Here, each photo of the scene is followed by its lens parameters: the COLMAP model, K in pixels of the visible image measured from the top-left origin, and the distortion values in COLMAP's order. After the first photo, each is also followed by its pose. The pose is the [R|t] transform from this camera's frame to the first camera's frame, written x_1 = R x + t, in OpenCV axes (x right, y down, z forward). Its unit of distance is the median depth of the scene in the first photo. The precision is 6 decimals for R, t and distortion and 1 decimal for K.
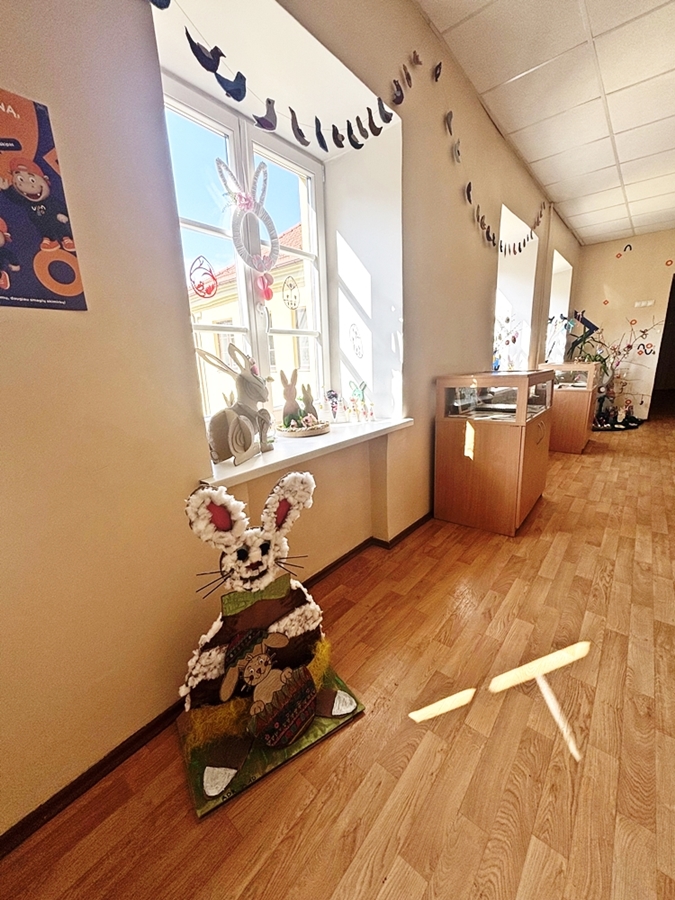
lens RADIAL K [[361.5, 0, 338.2], [0, 361.5, 452.3], [0, 0, 1]] dist [0.000848, 0.000269]
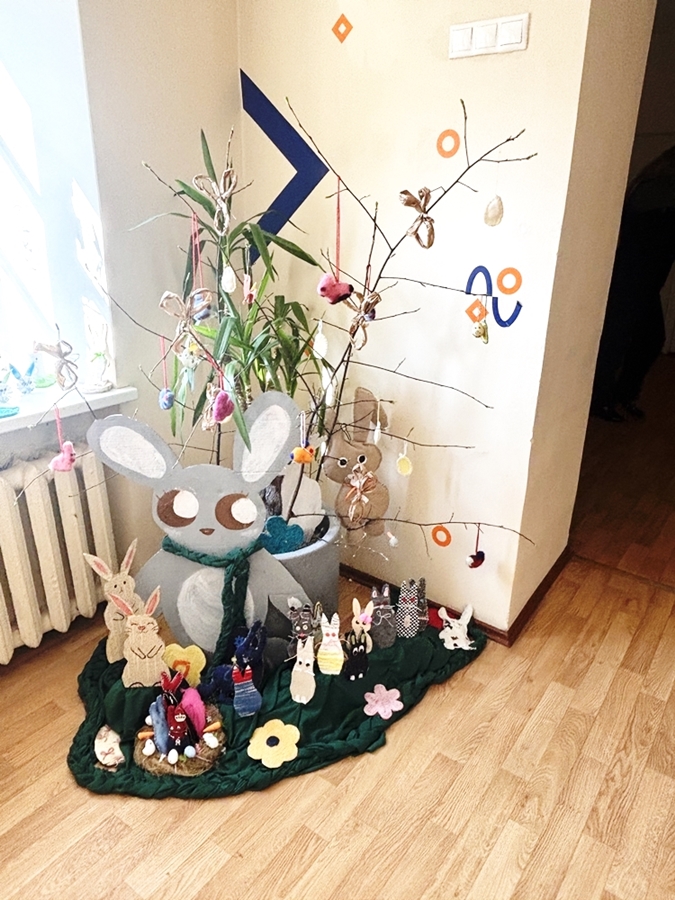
lens RADIAL K [[634.4, 0, 338.3], [0, 634.4, 449.2], [0, 0, 1]] dist [0.011382, -0.001252]
pose [[0.996846, 0.021251, 0.076456, 0.743568], [-0.029651, 0.993437, 0.110468, -0.240033], [-0.073606, -0.112387, 0.990935, 0.667274]]
